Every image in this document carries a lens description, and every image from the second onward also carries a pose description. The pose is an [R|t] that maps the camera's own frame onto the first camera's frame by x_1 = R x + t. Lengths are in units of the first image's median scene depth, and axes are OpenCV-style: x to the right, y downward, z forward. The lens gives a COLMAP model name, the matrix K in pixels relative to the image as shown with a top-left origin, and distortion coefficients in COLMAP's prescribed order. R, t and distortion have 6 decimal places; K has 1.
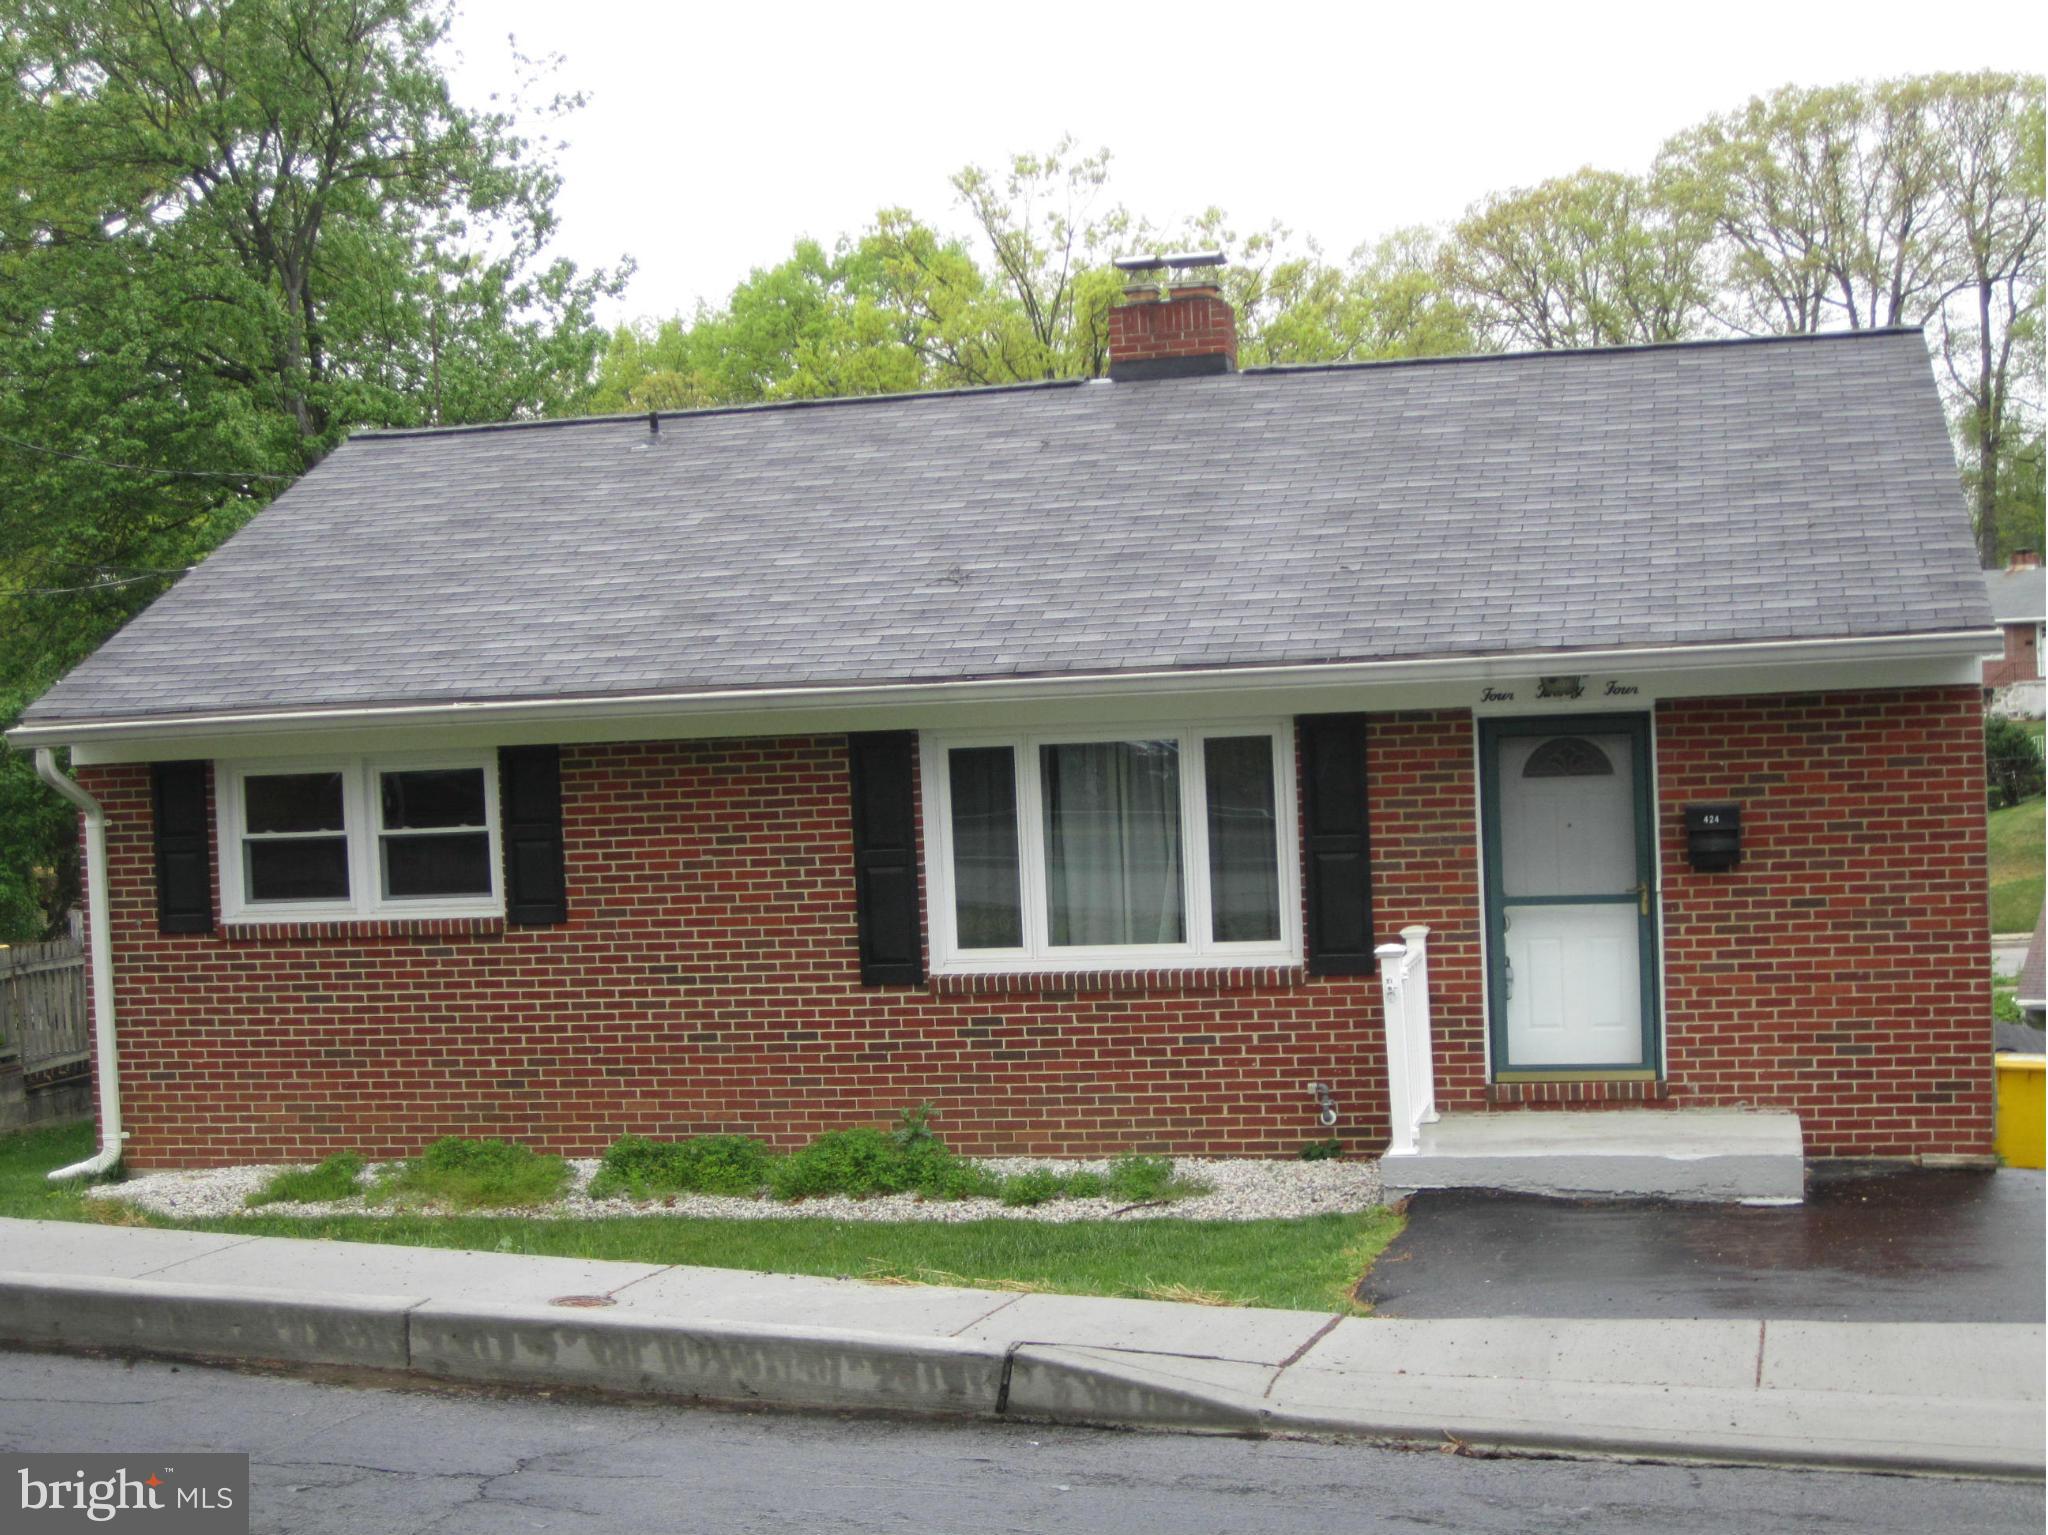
lens RADIAL K [[2922.6, 0, 1024.0], [0, 2922.6, 767.5], [0, 0, 1]] dist [-0.179567, 0.073507]
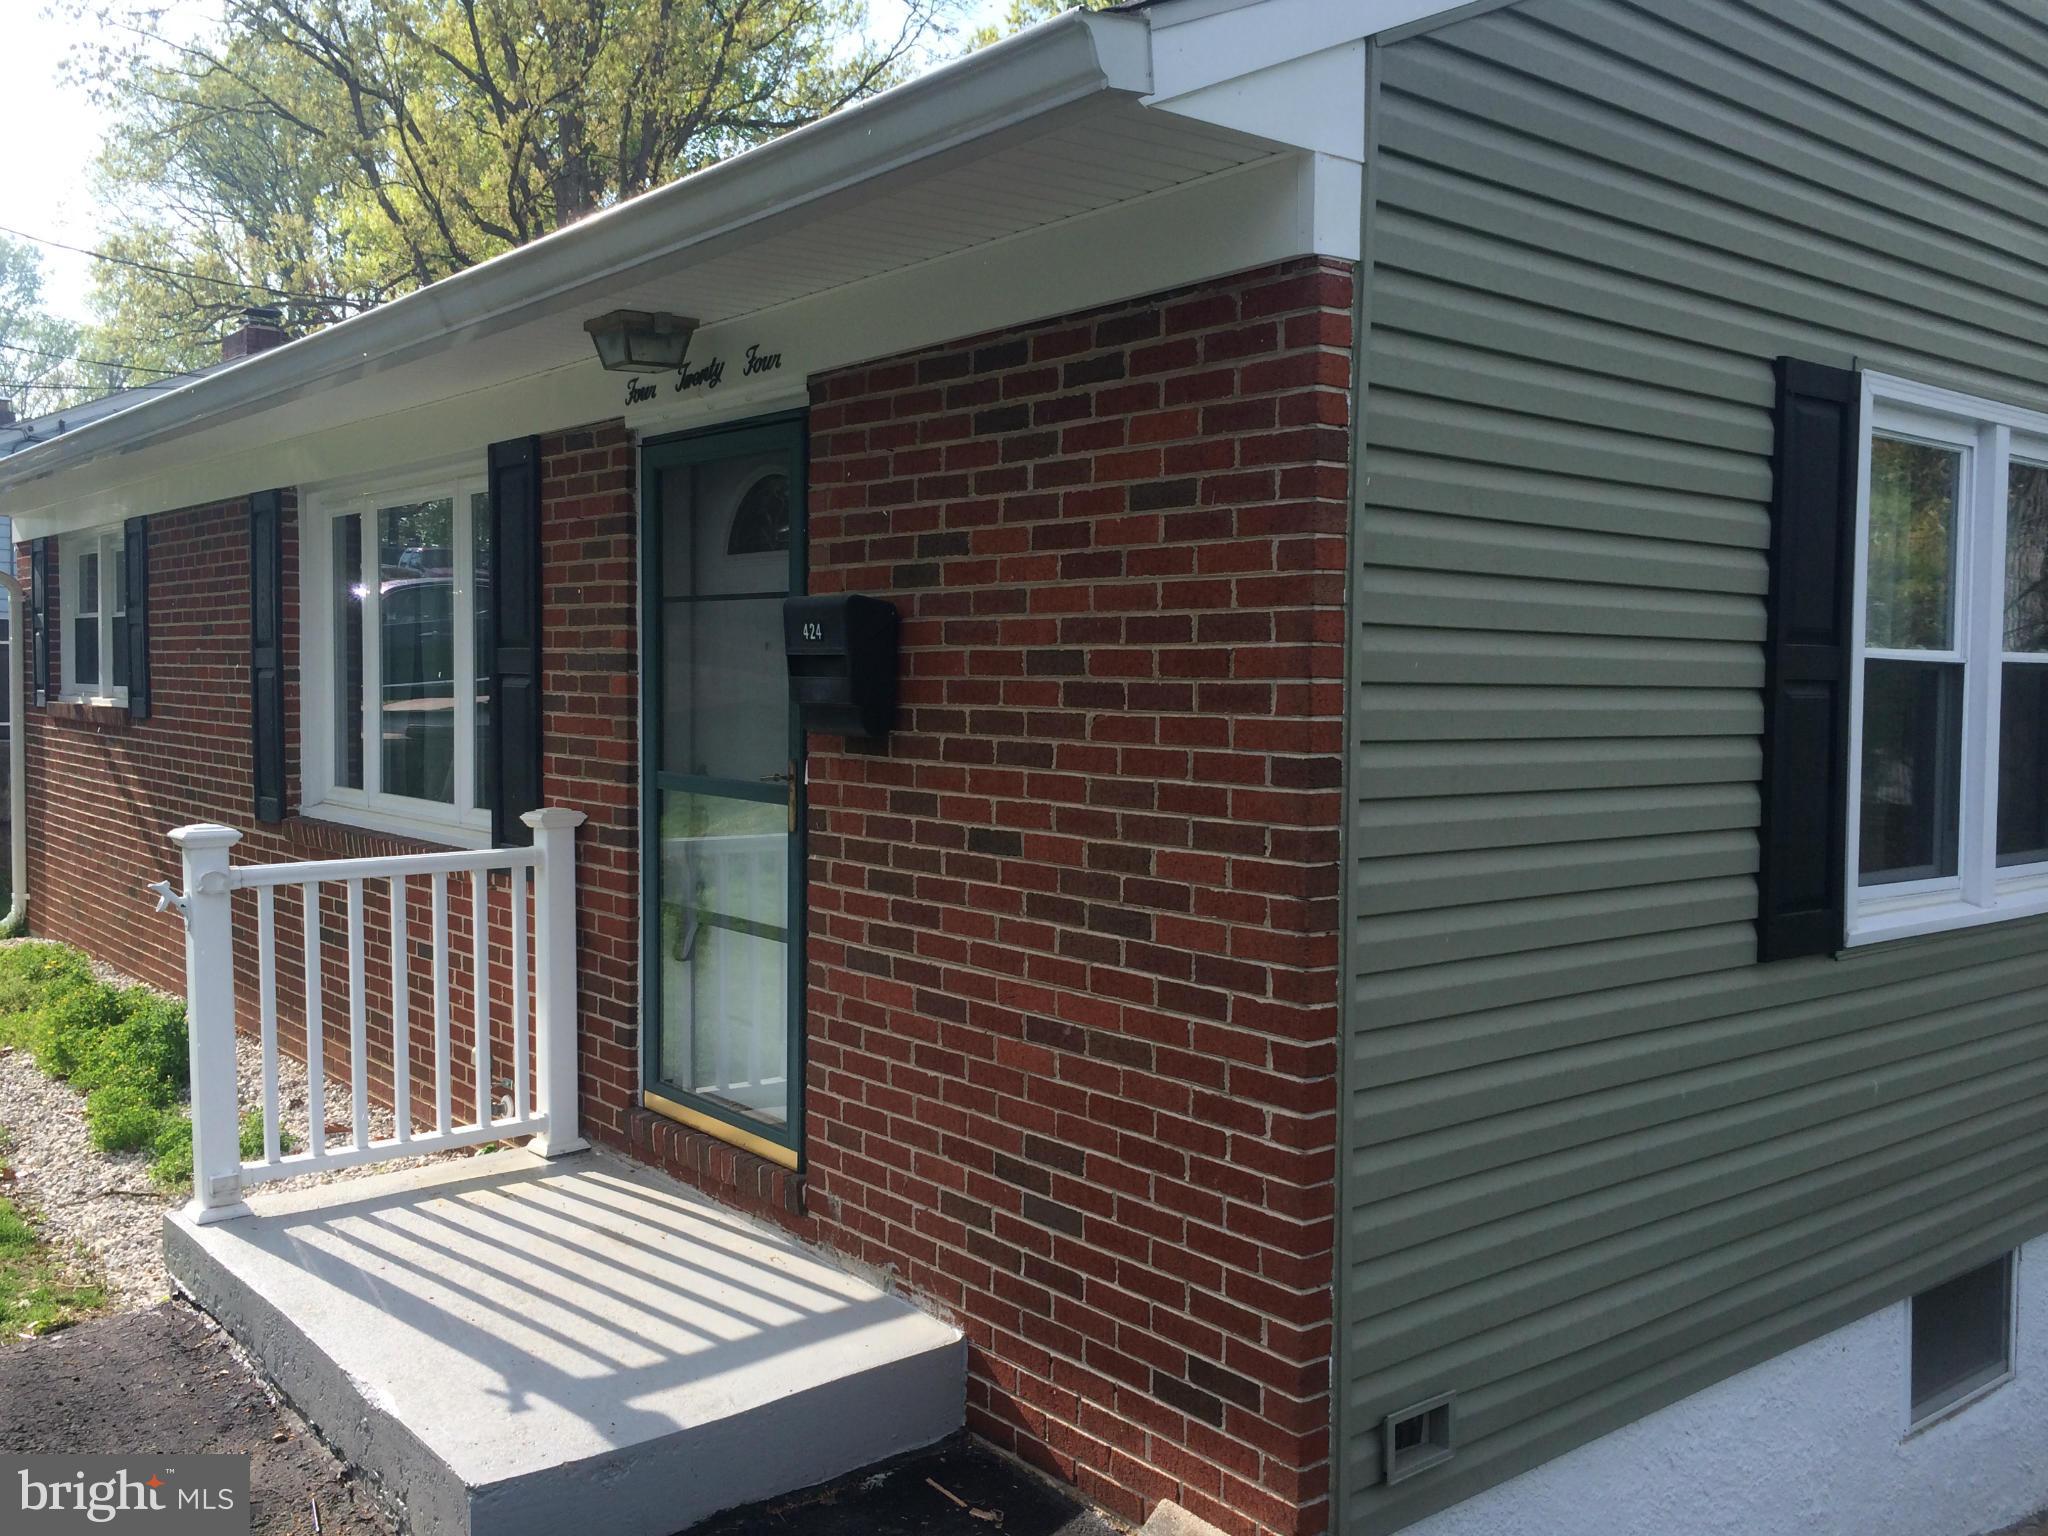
lens RADIAL K [[1808.7, 0, 1024.0], [0, 1808.7, 768.0], [0, 0, 1]] dist [0.026433, -0.000640]
pose [[0.804225, 0.085048, -0.588209, 0.406030], [-0.063447, 0.996338, 0.057311, 0.019736], [0.590929, -0.008770, 0.806676, 0.746702]]
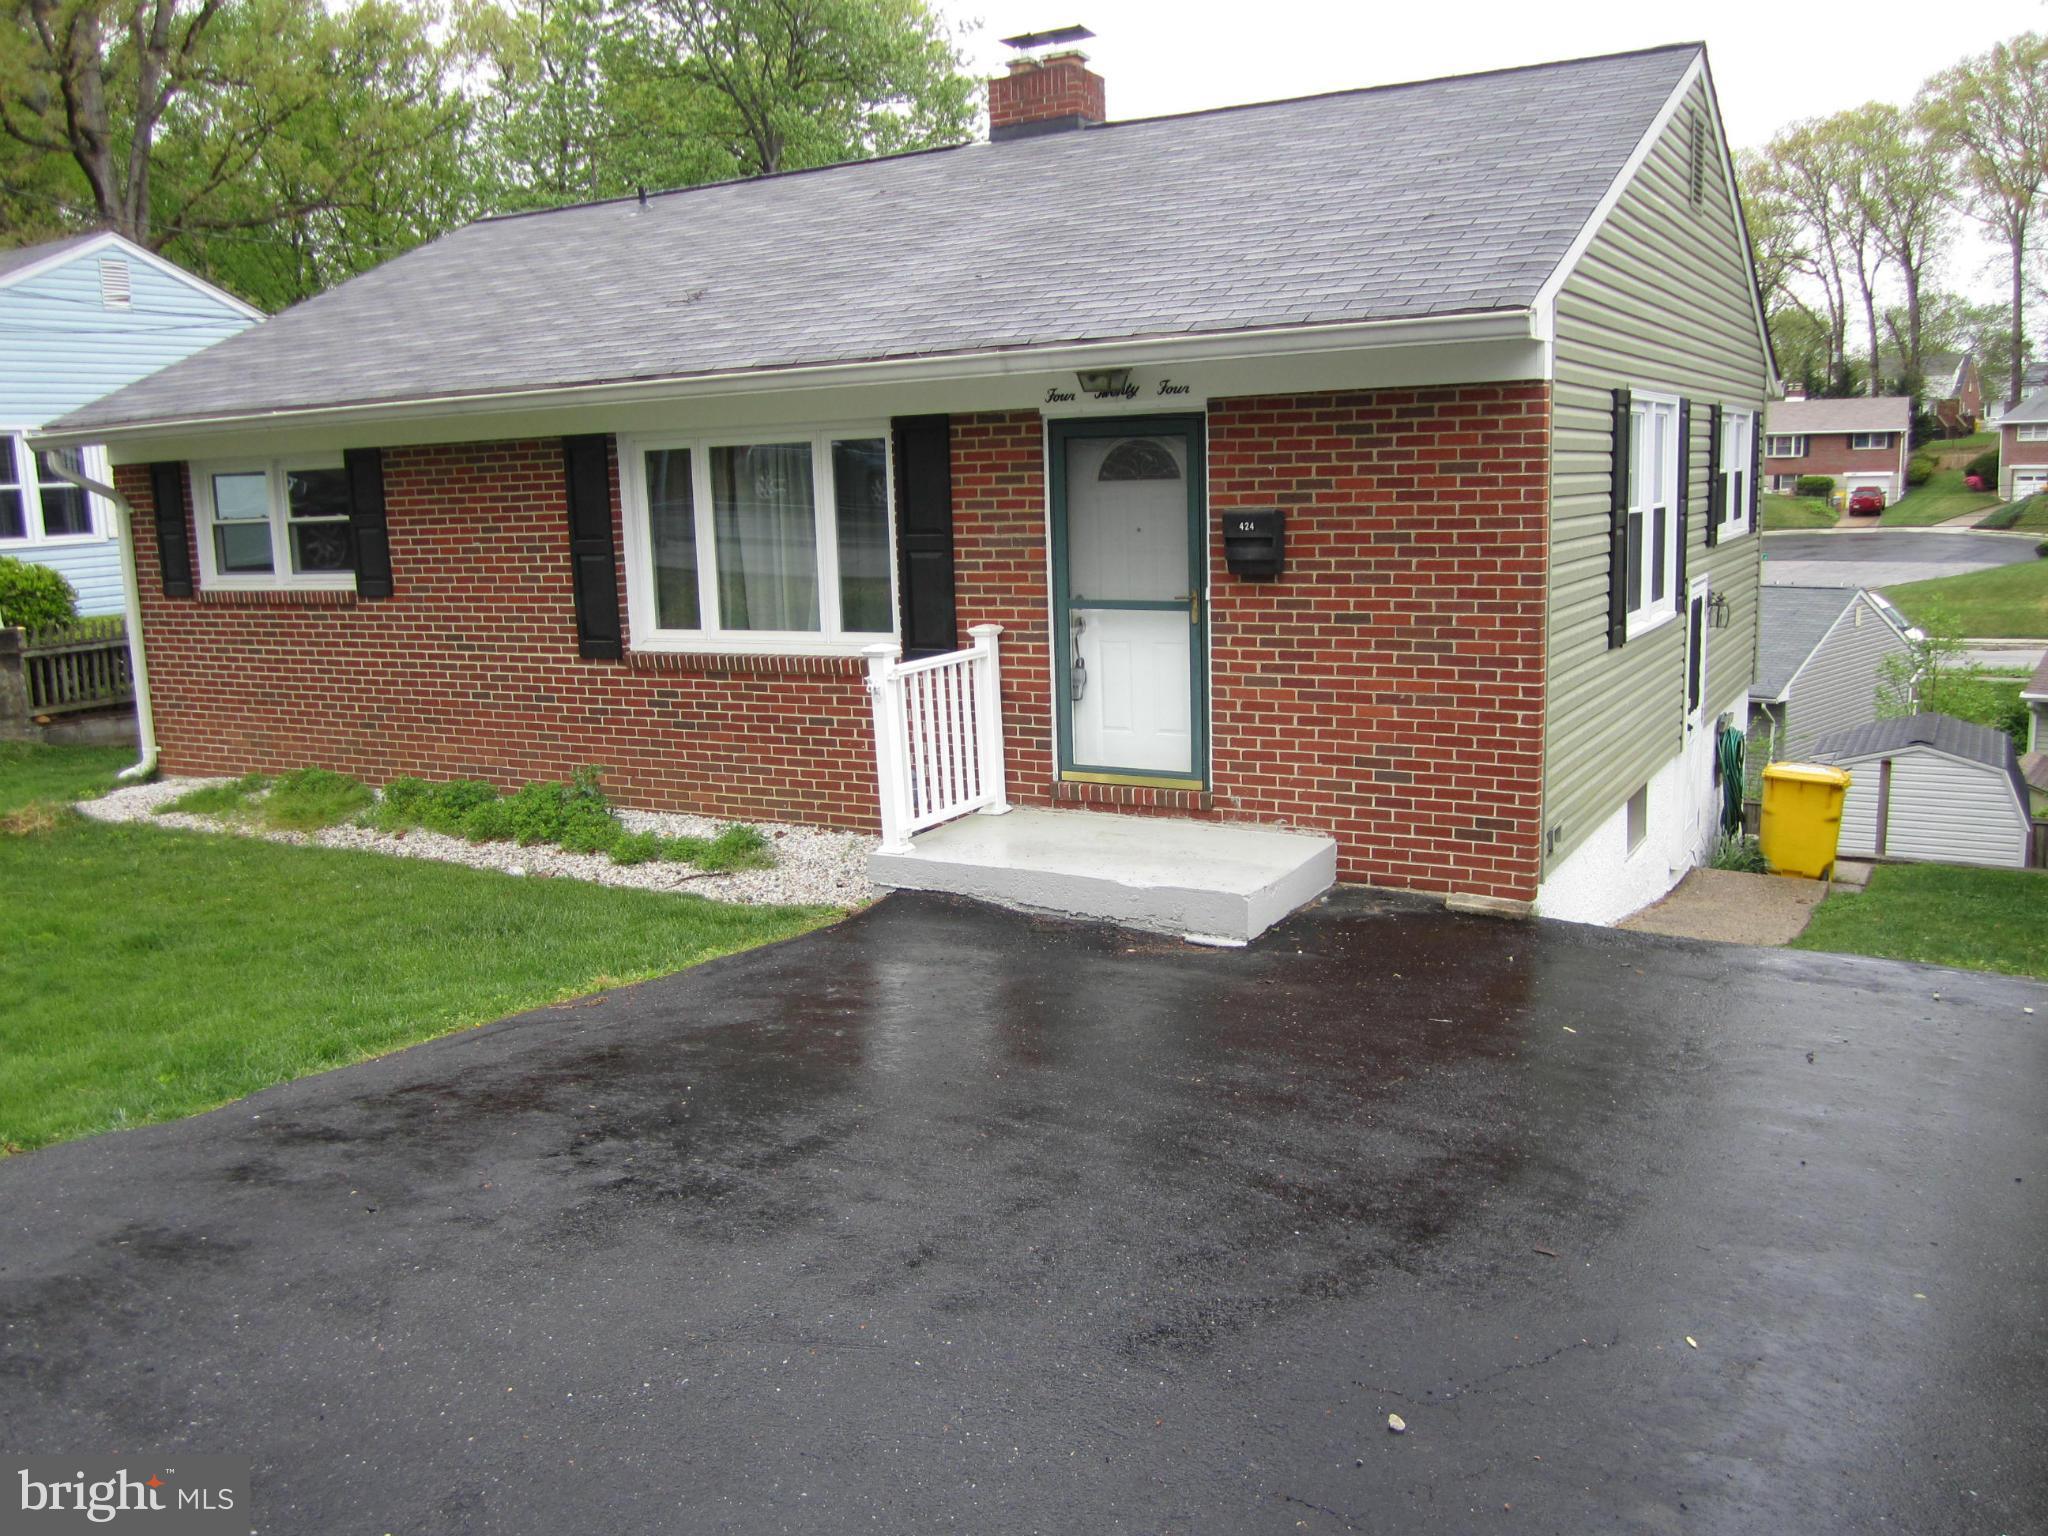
lens RADIAL K [[1699.5, 0, 1008.5], [0, 1699.5, 780.1], [0, 0, 1]] dist [-0.065255, 0.013147]
pose [[0.961041, 0.062090, -0.269341, 0.299048], [-0.017848, 0.986350, 0.163695, 0.009834], [0.275828, -0.152510, 0.949031, 0.411972]]
